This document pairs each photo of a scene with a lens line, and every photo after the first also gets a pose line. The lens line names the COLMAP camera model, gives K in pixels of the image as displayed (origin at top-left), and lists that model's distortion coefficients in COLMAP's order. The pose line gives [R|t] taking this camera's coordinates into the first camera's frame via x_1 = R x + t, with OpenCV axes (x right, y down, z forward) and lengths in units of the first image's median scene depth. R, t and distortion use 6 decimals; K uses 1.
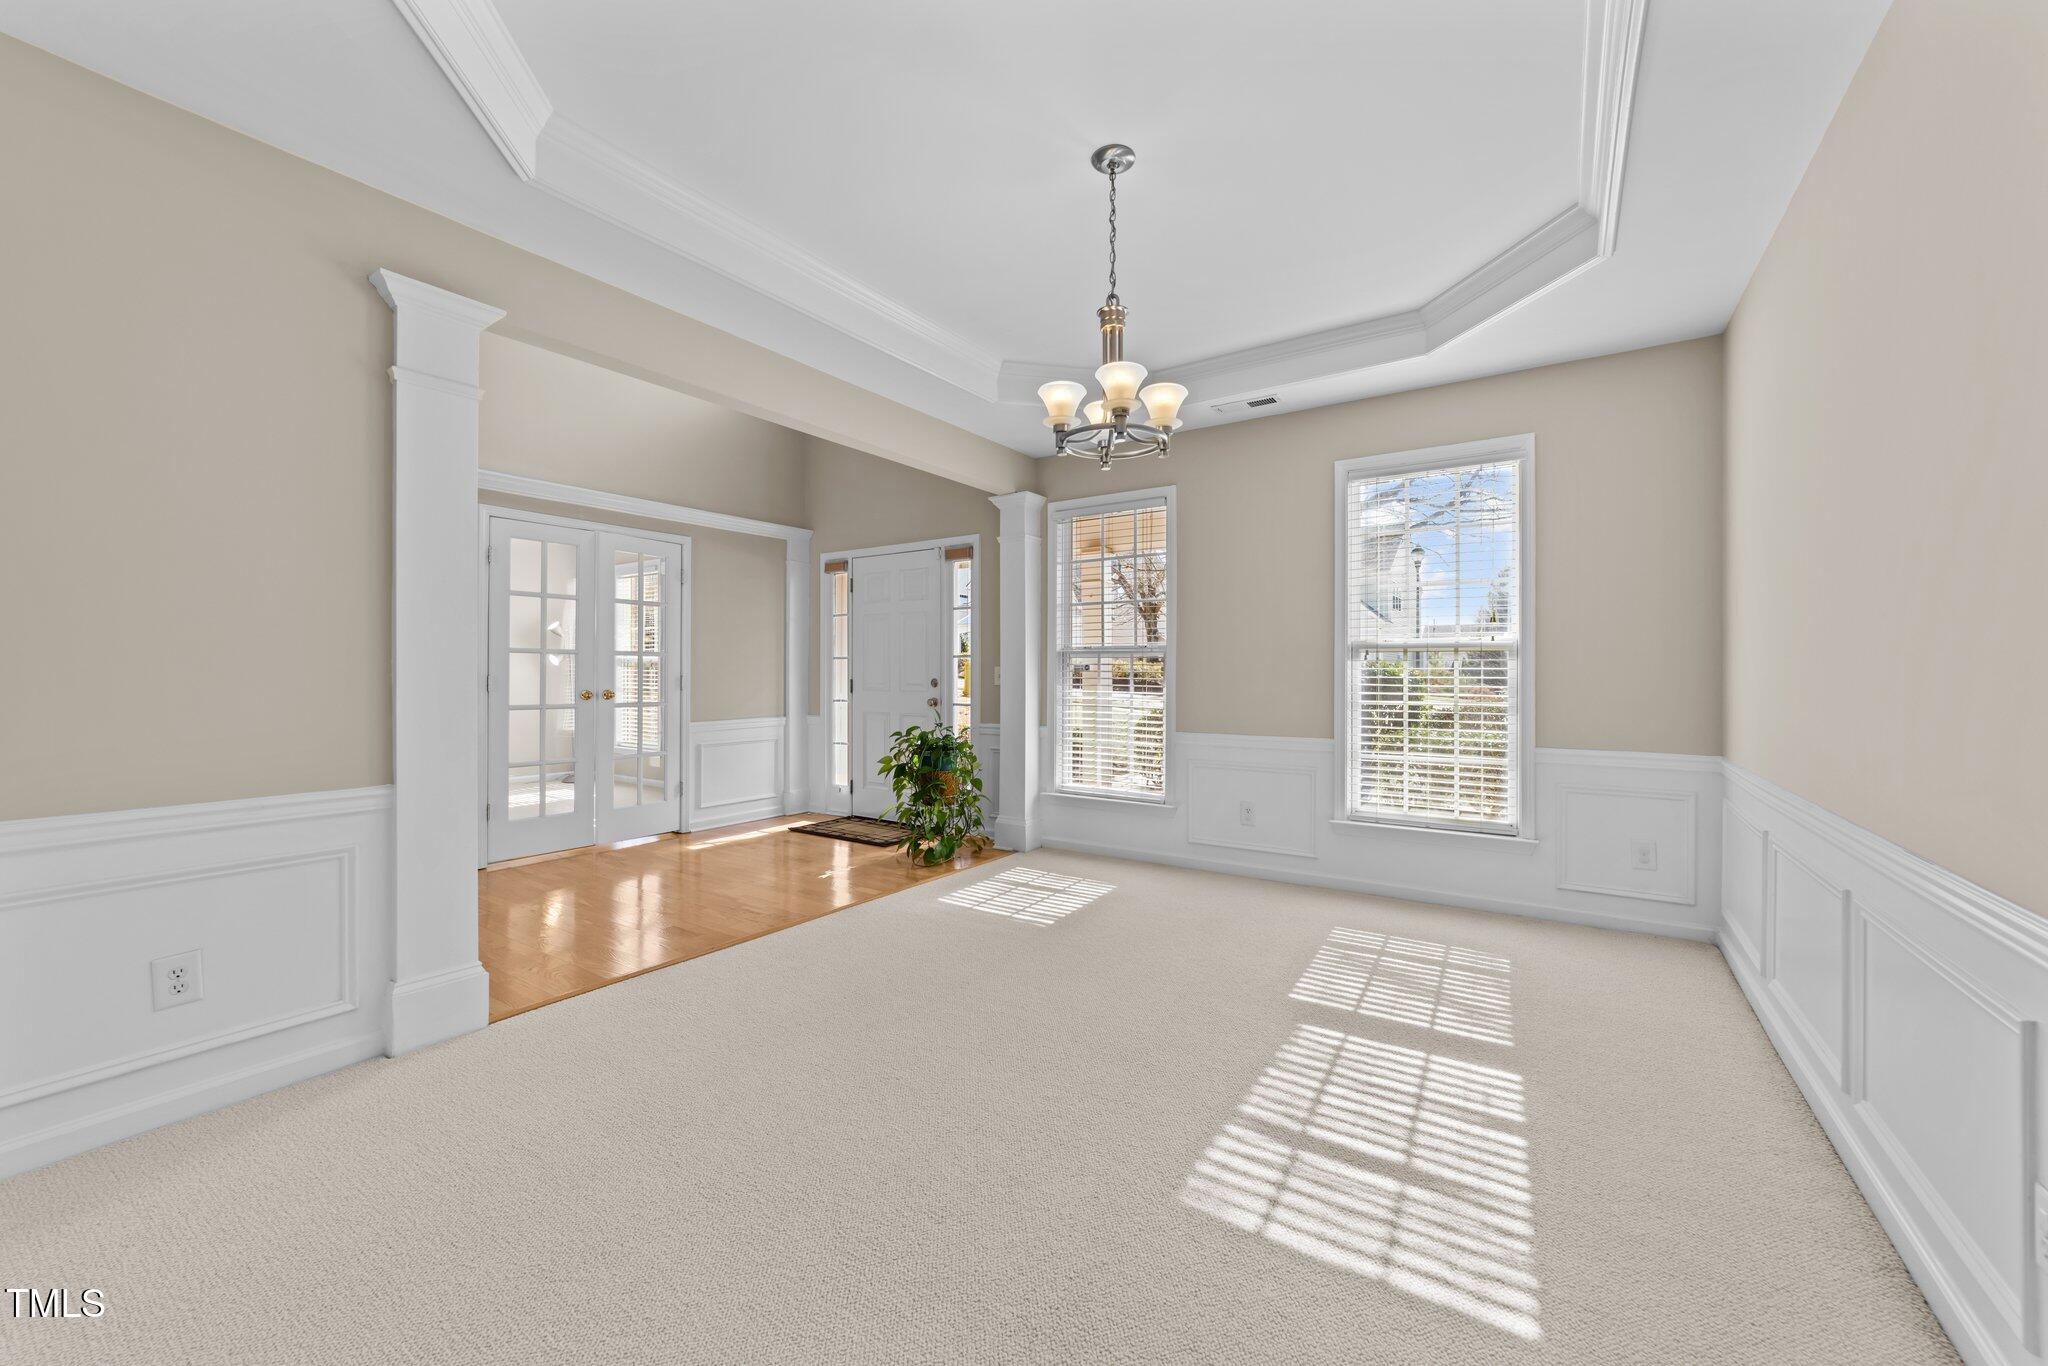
lens RADIAL K [[778.8, 0, 1021.7], [0, 778.8, 673.3], [0, 0, 1]] dist [0.000515, 0.000087]
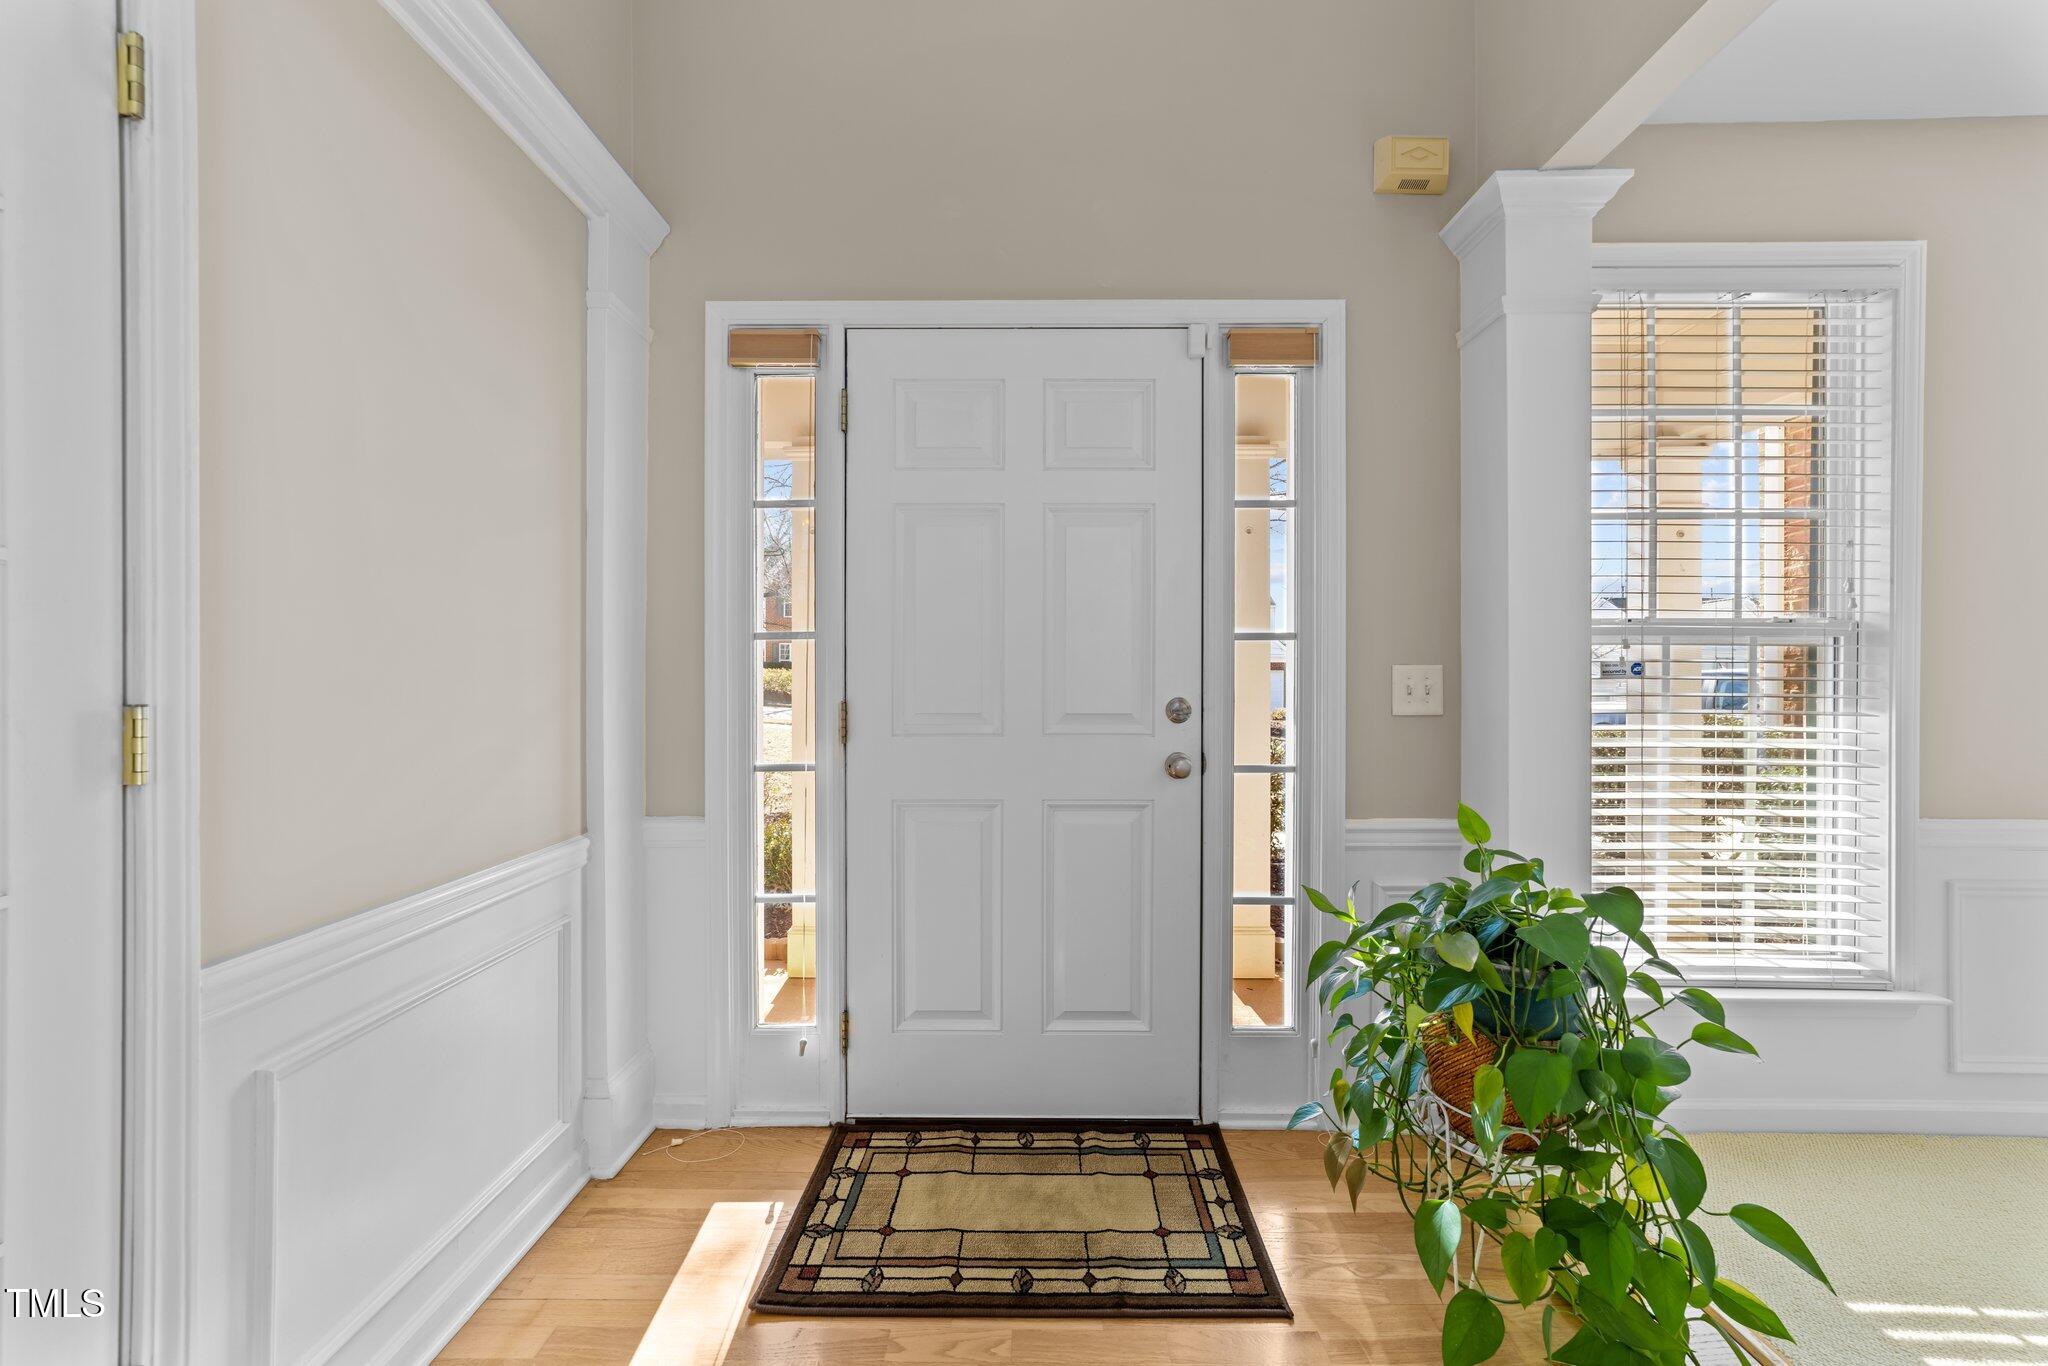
lens RADIAL K [[778.8, 0, 1028.8], [0, 778.8, 690.6], [0, 0, 1]] dist [0.000515, 0.000087]
pose [[0.828010, -0.005918, 0.560681, -0.336090], [0.002146, 0.999970, 0.007387, 0.000681], [-0.560709, -0.004913, 0.827999, 0.686020]]
